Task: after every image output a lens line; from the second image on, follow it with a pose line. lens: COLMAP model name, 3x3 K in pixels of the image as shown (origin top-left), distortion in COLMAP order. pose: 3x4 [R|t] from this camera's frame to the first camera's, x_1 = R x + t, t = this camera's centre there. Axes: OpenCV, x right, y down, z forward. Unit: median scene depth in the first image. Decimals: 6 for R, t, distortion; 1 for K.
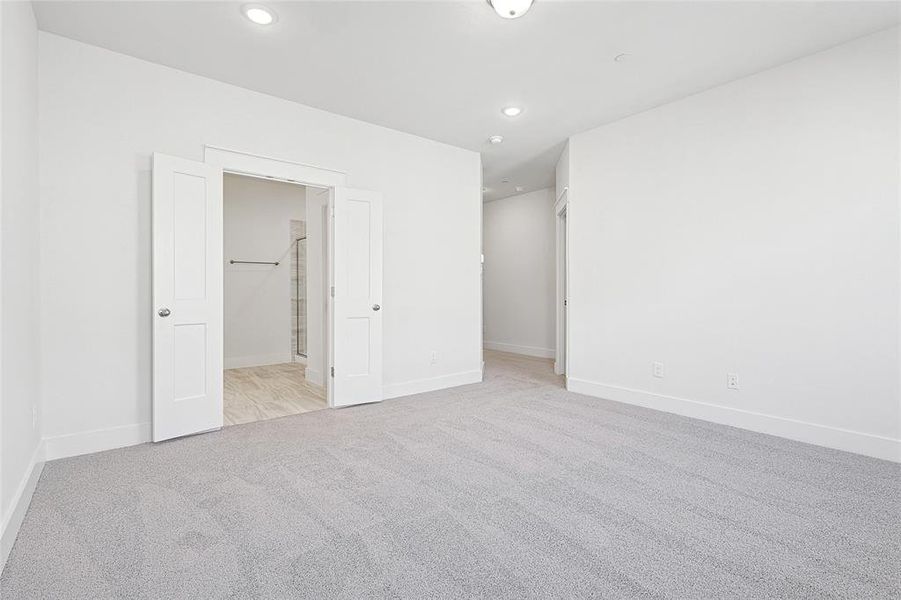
lens RADIAL K [[426.5, 0, 453.9], [0, 426.5, 300.5], [0, 0, 1]] dist [0.004425, 0.000482]
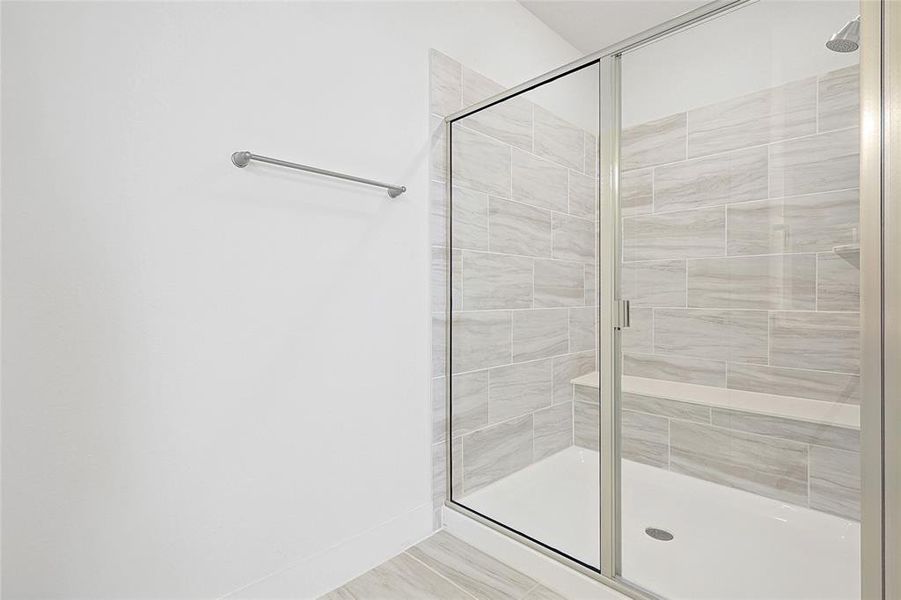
lens RADIAL K [[426.5, 0, 453.9], [0, 426.5, 300.5], [0, 0, 1]] dist [0.004425, 0.000482]
pose [[0.994466, 0.000503, 0.105055, -0.396436], [0.001211, 0.999867, -0.016248, -0.010943], [-0.105049, 0.016285, 0.994334, 0.705413]]
